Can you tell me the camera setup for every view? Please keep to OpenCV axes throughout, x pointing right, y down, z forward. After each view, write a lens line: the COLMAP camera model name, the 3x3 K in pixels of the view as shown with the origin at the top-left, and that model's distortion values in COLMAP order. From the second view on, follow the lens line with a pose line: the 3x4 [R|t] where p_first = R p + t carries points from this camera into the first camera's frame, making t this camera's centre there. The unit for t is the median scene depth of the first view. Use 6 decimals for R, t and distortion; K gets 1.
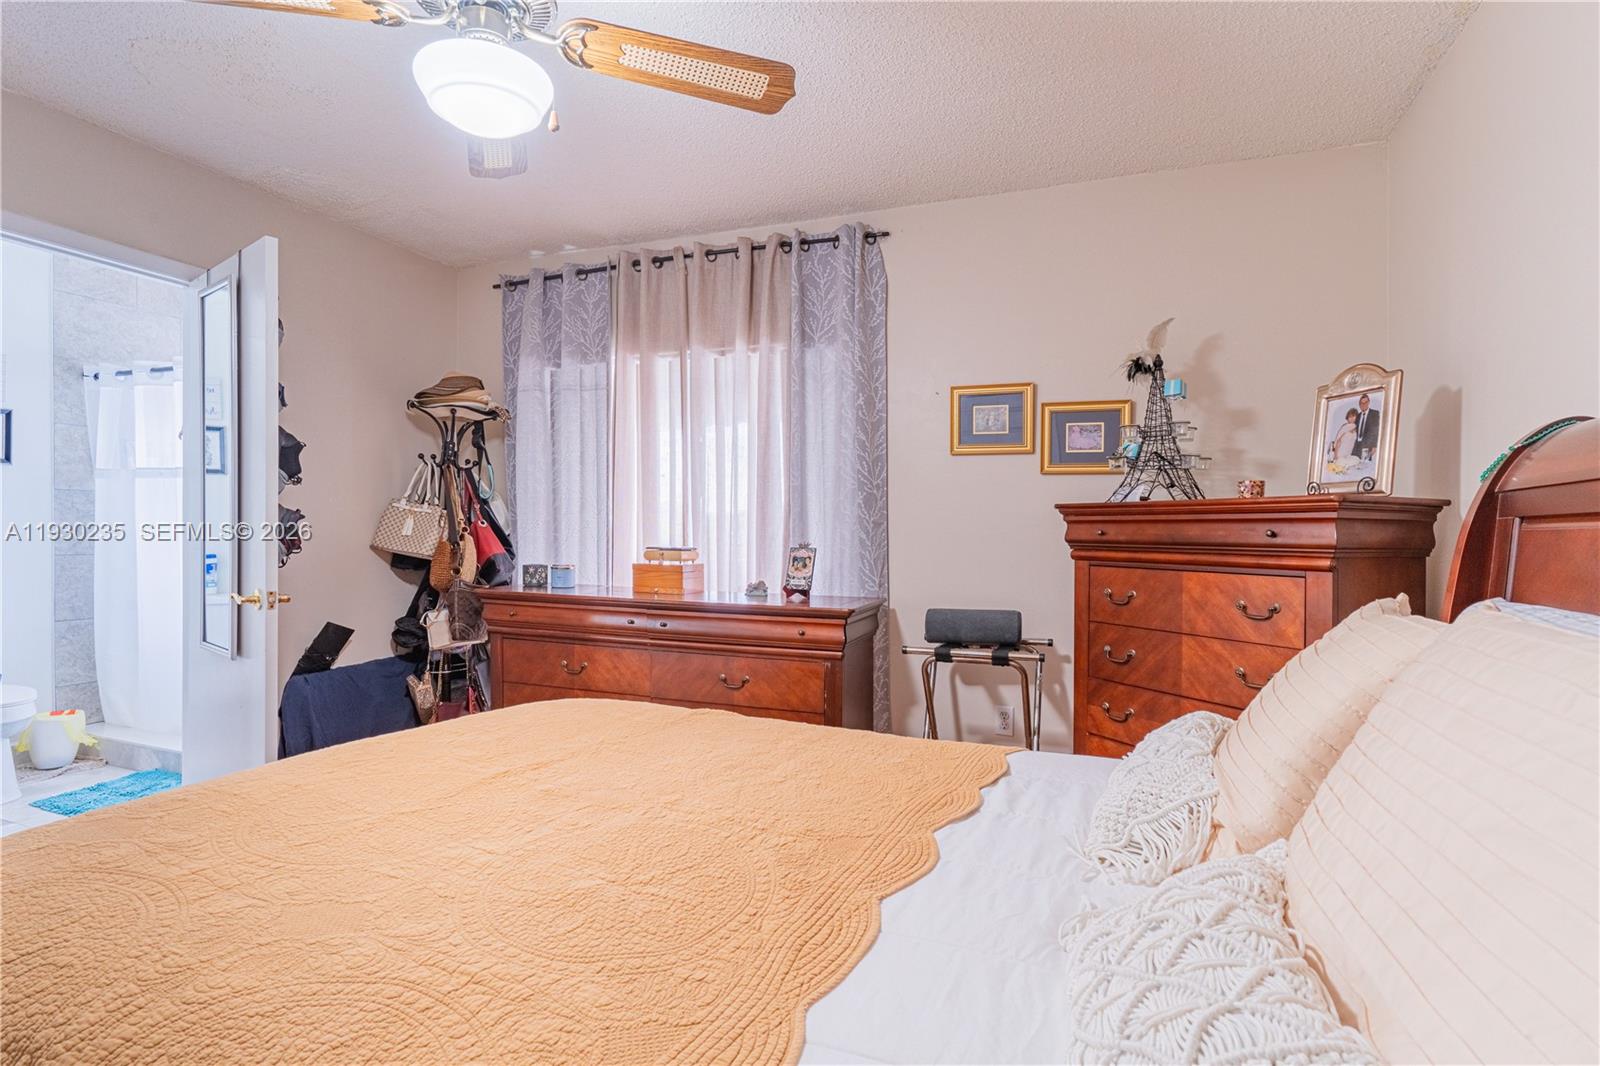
lens RADIAL K [[885.1, 0, 800.0], [0, 885.1, 533.0], [0, 0, 1]] dist [0.002116, 0.000080]
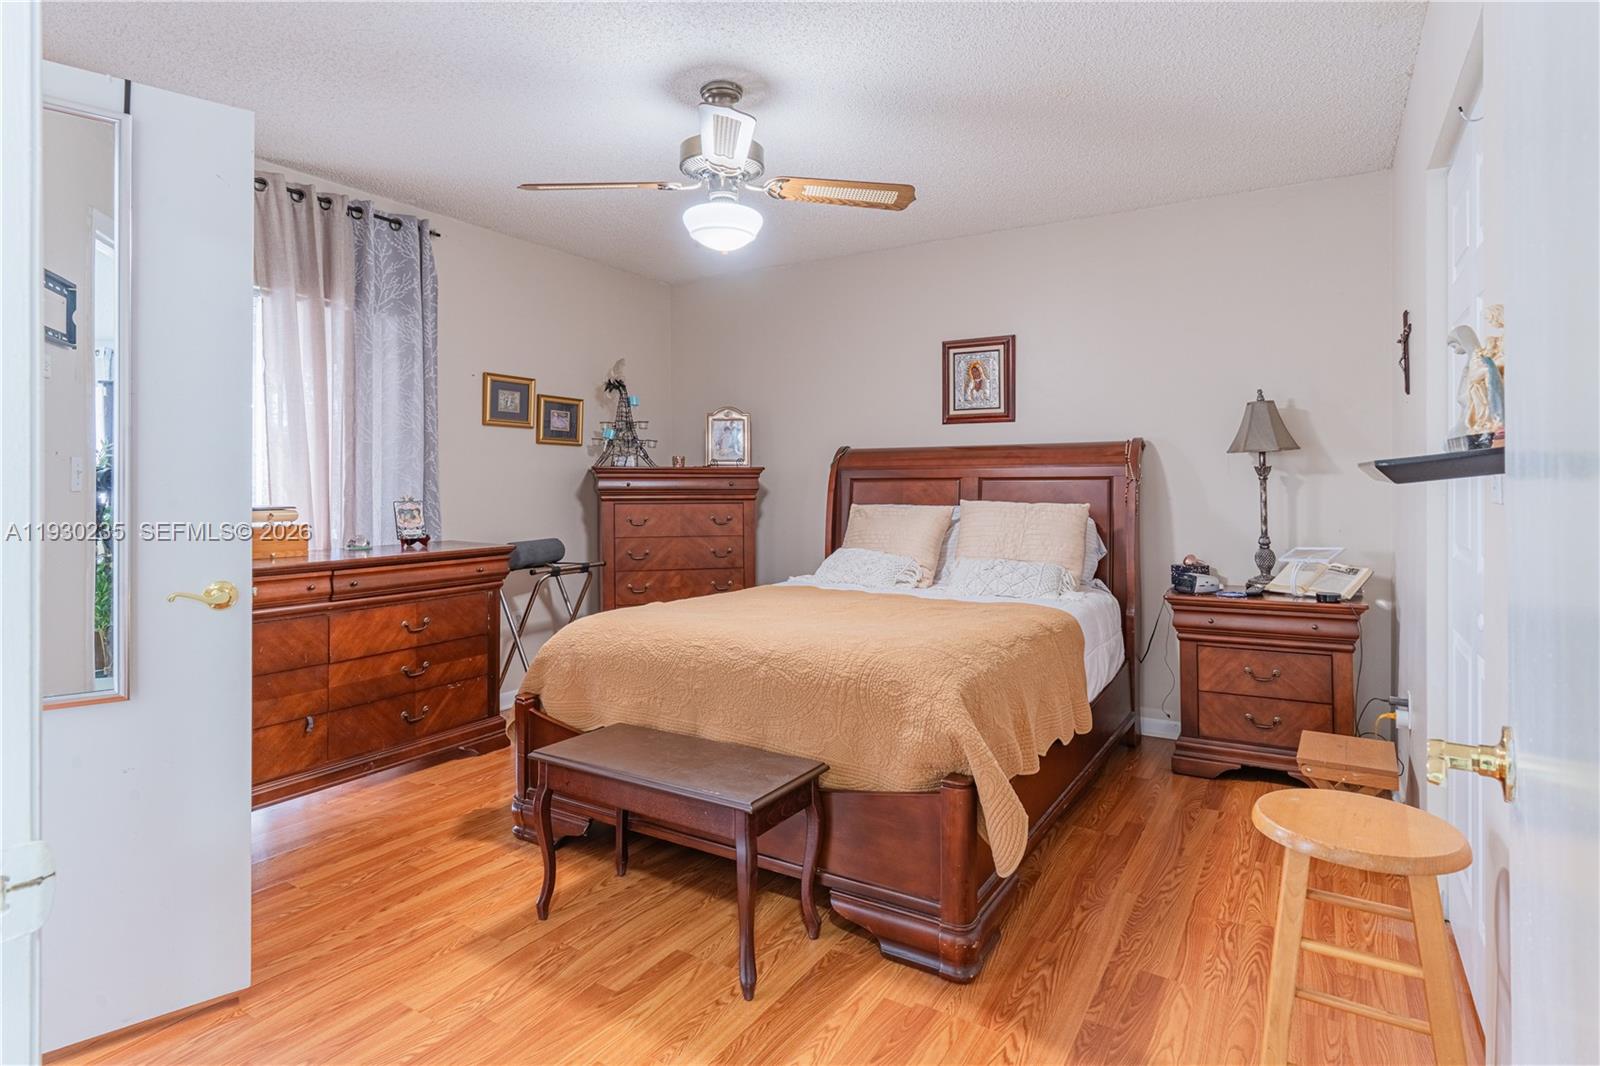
lens RADIAL K [[818.3, 0, 800.0], [0, 818.3, 533.0], [0, 0, 1]] dist [-0.001966, -0.000345]
pose [[0.157709, -0.073133, 0.984774, -0.958398], [0.008569, 0.997318, 0.072693, -0.014815], [-0.987448, -0.003025, 0.157913, 0.359991]]
